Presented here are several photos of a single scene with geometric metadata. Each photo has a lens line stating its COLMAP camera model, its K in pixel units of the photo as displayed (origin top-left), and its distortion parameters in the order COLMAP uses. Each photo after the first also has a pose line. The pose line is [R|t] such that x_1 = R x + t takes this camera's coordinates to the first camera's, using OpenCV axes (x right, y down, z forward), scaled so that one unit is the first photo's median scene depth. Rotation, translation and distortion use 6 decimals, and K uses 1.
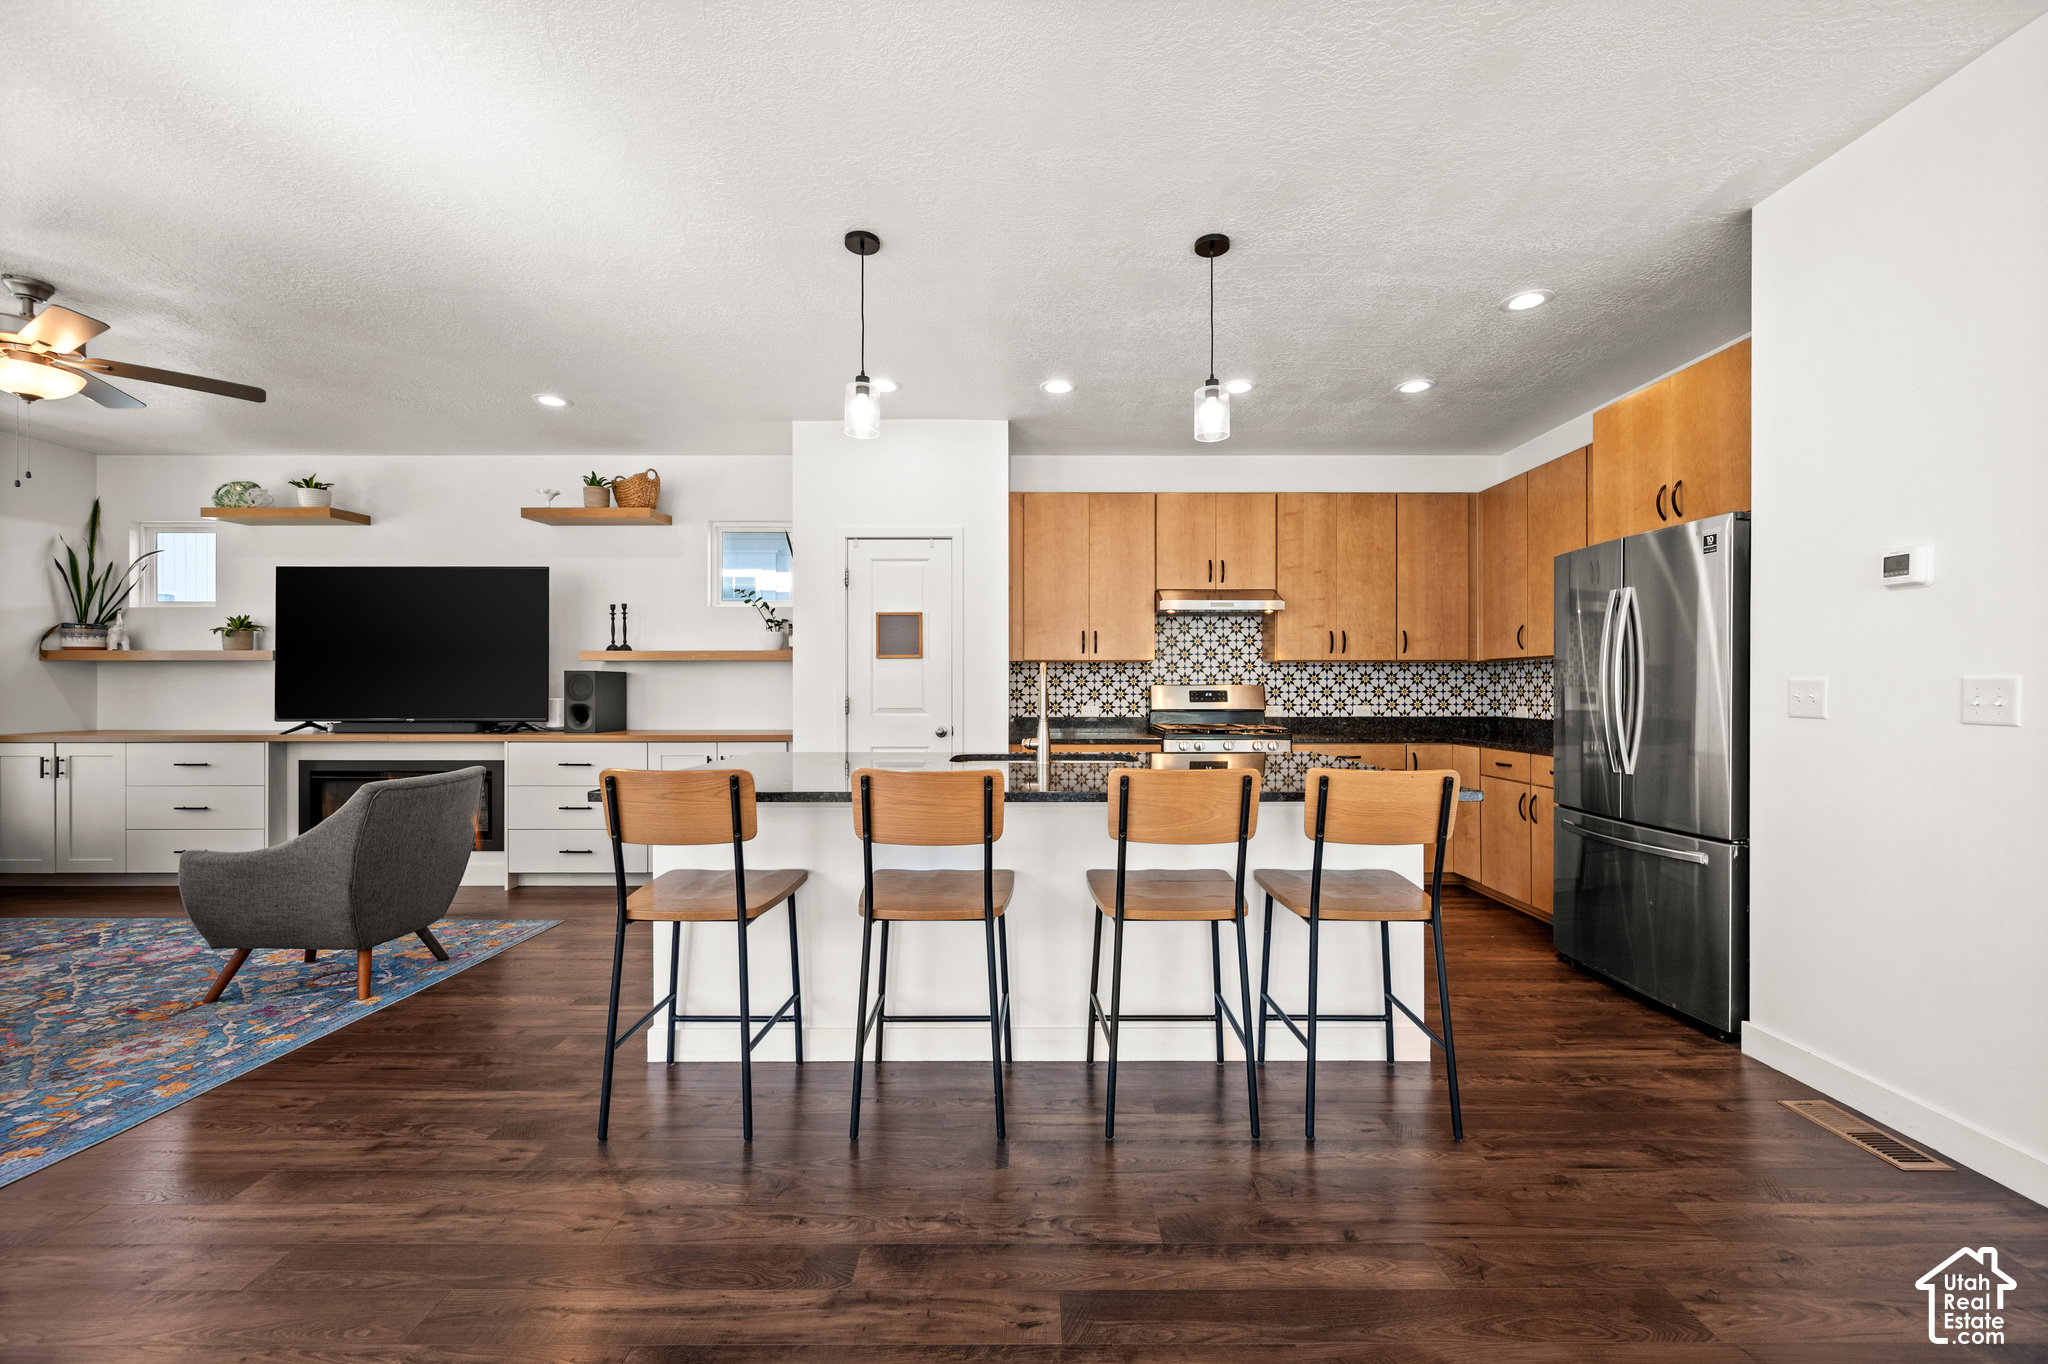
lens RADIAL K [[816.1, 0, 1032.4], [0, 816.1, 685.4], [0, 0, 1]] dist [-0.000087, -0.000035]
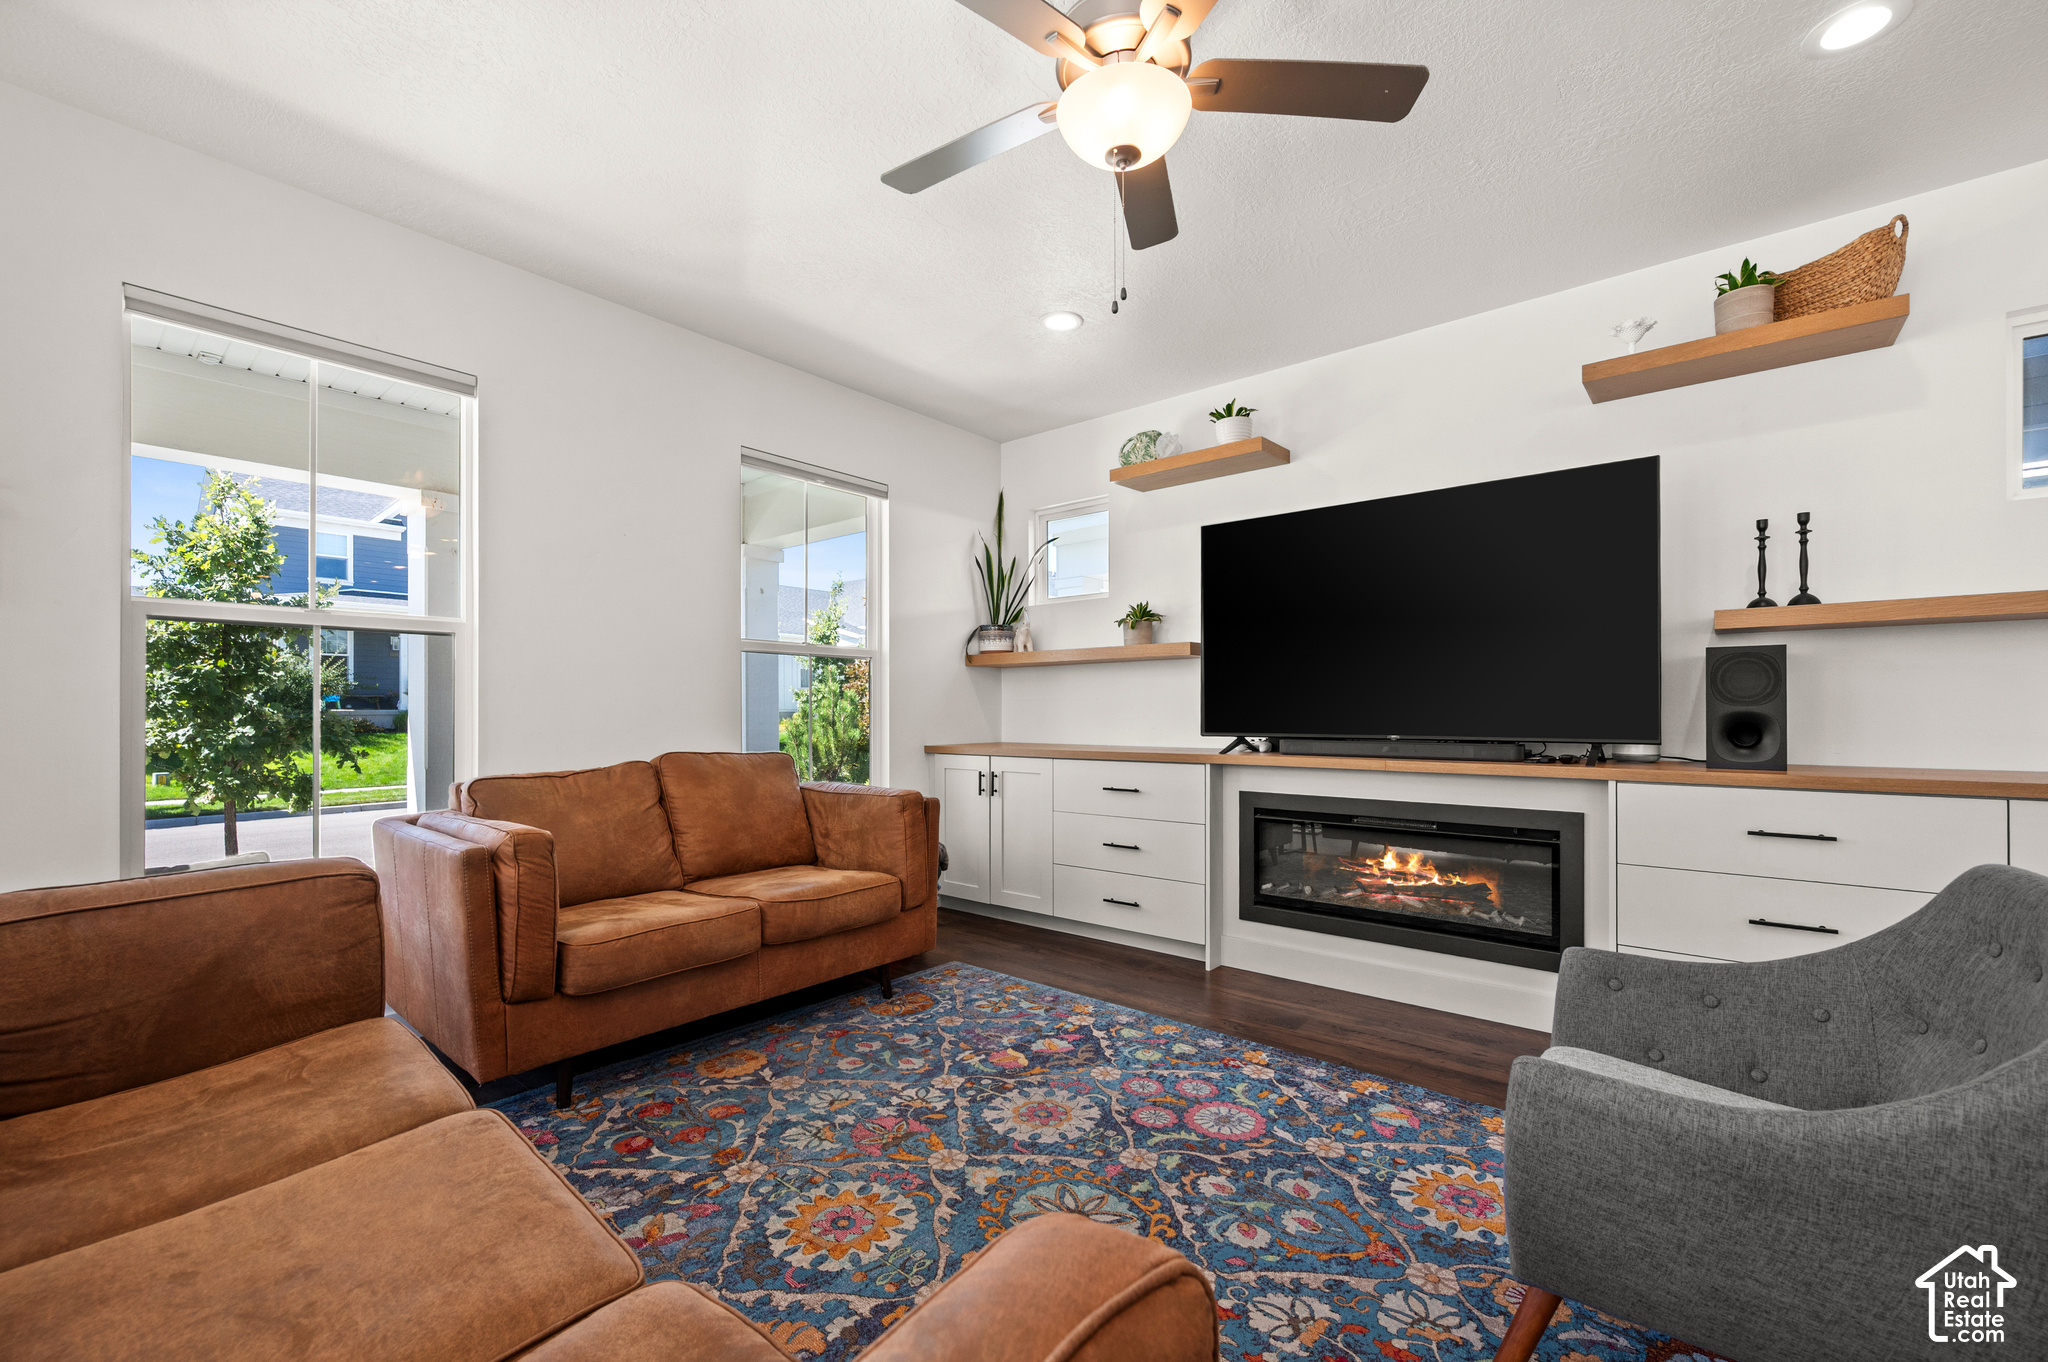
lens RADIAL K [[818.6, 0, 1015.5], [0, 818.6, 699.5], [0, 0, 1]] dist [-0.004348, -0.000238]
pose [[0.767718, -0.011367, -0.640687, -0.585856], [0.003244, 0.999899, -0.013853, 0.021025], [0.640779, 0.008557, 0.767677, 0.325843]]
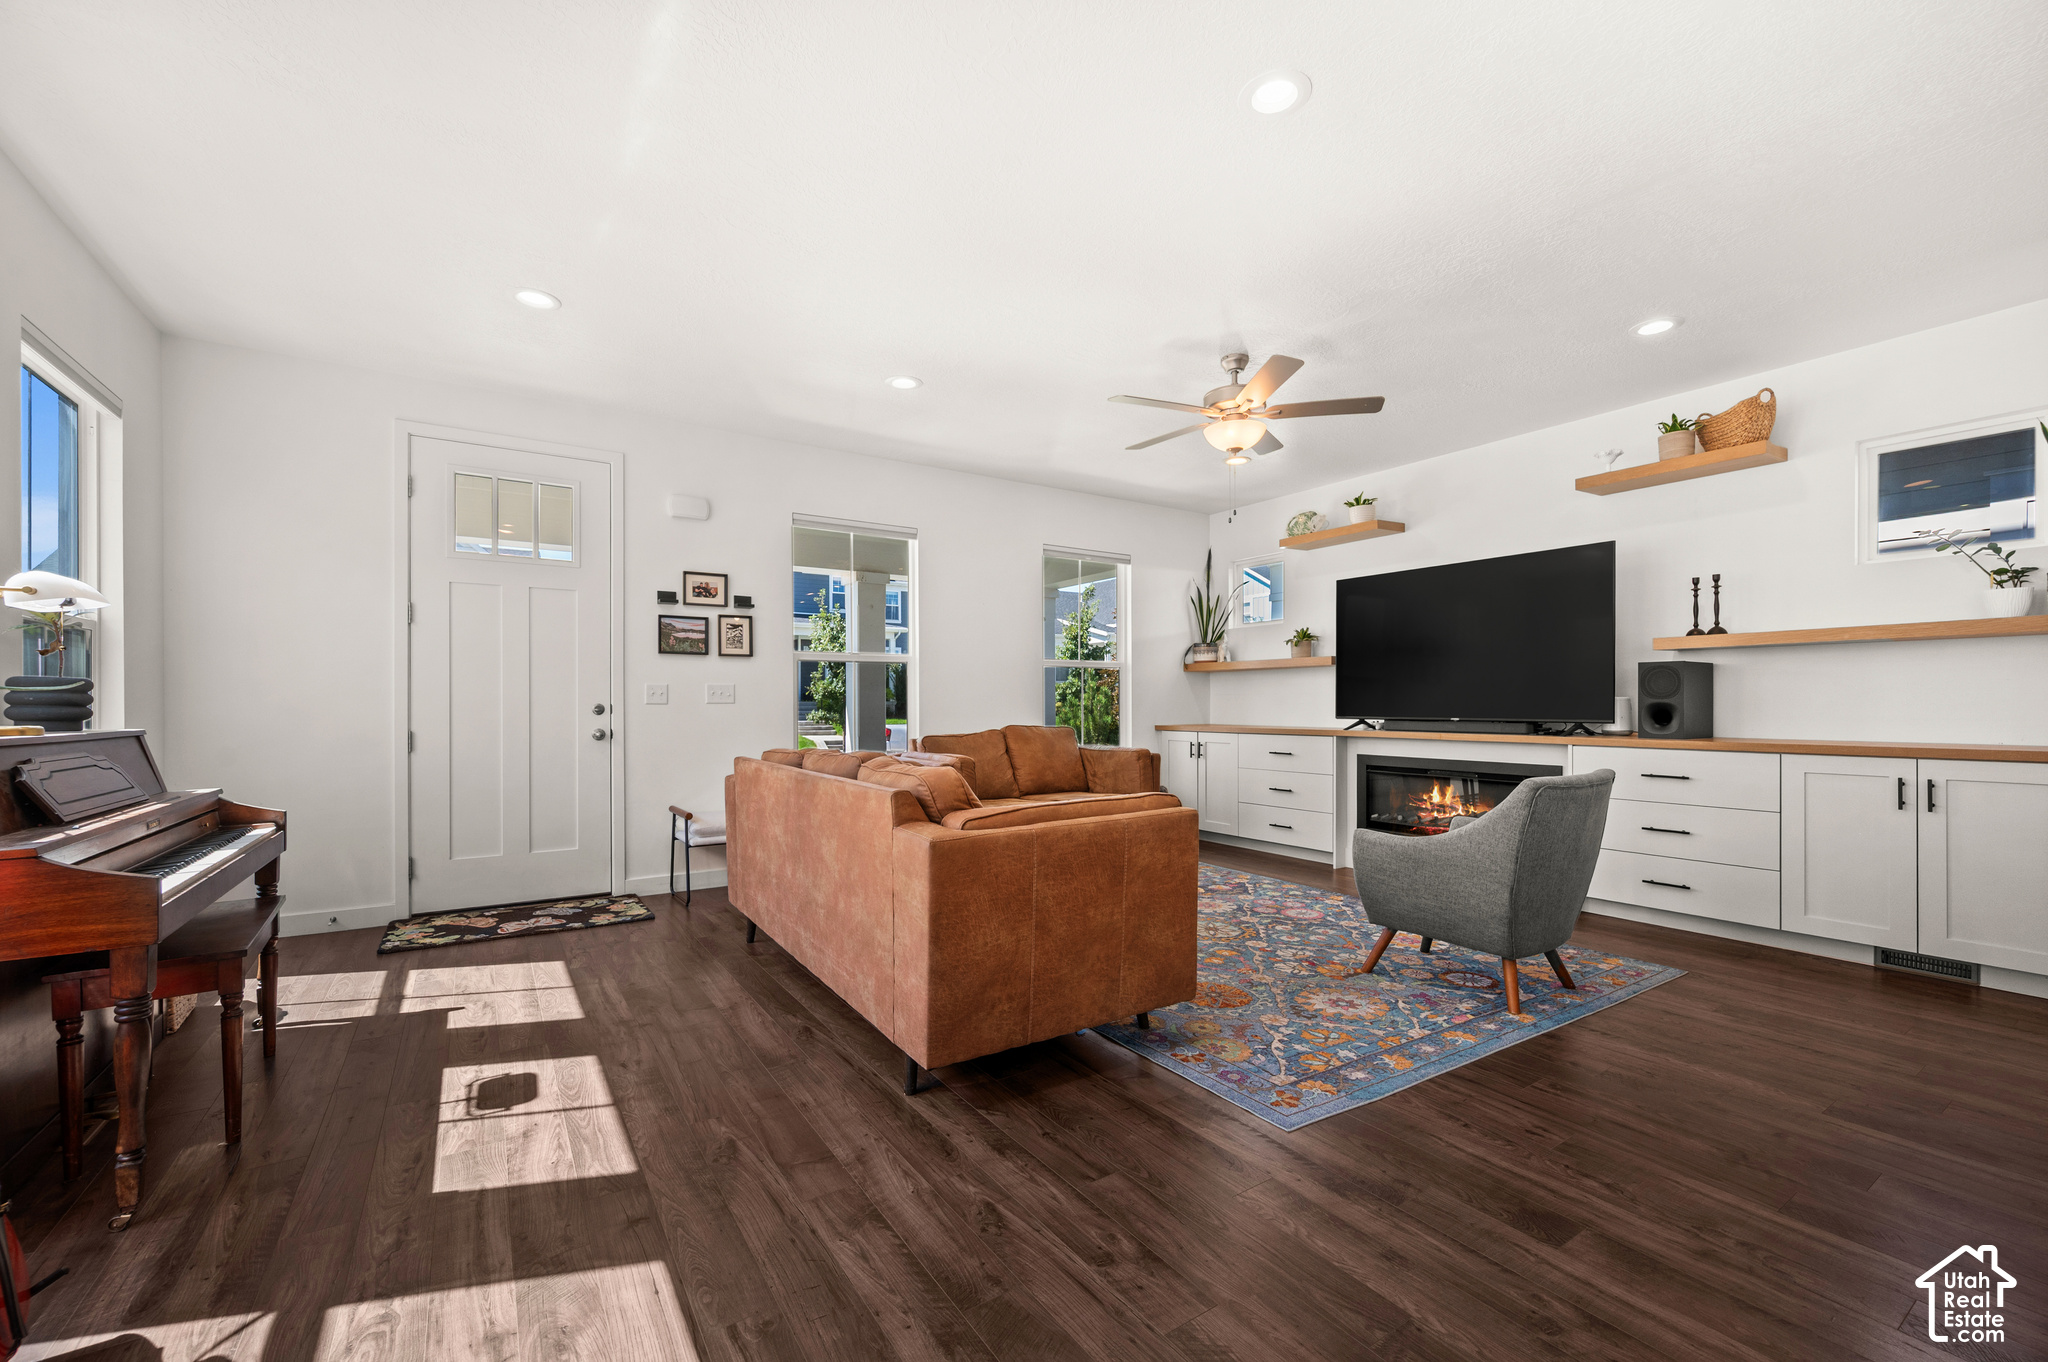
lens RADIAL K [[818.6, 0, 1021.3], [0, 818.6, 705.2], [0, 0, 1]] dist [-0.004348, -0.000238]
pose [[0.550278, 0.000511, -0.834981, -0.228852], [0.003196, 0.999991, 0.002719, 0.021373], [0.834975, -0.004165, 0.550271, 0.021159]]
